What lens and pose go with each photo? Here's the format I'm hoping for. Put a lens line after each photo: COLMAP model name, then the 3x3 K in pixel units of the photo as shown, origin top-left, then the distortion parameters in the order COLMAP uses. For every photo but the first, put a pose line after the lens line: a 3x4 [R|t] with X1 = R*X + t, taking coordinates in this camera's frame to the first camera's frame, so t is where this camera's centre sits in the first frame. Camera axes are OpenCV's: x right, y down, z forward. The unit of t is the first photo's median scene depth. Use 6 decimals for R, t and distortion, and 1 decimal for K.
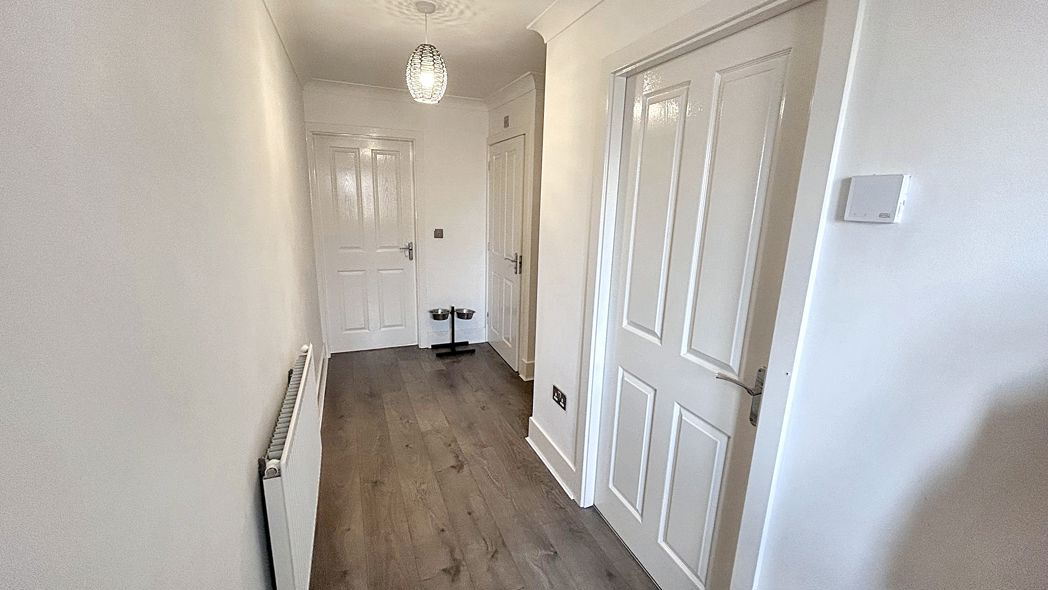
lens RADIAL K [[421.0, 0, 521.4], [0, 421.0, 293.5], [0, 0, 1]] dist [-0.005902, 0.000781]
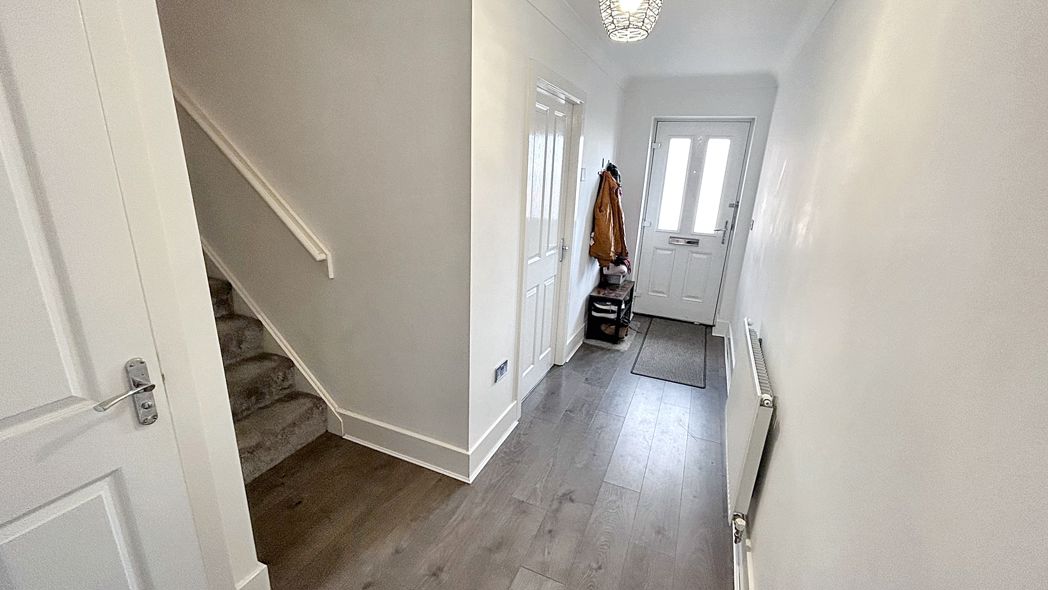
lens RADIAL K [[421.0, 0, 521.5], [0, 421.0, 297.0], [0, 0, 1]] dist [-0.005902, 0.000781]
pose [[-0.691181, -0.270247, 0.670250, -0.557477], [0.093189, 0.886377, 0.453489, -0.359448], [-0.716648, 0.375903, -0.587463, 1.426376]]
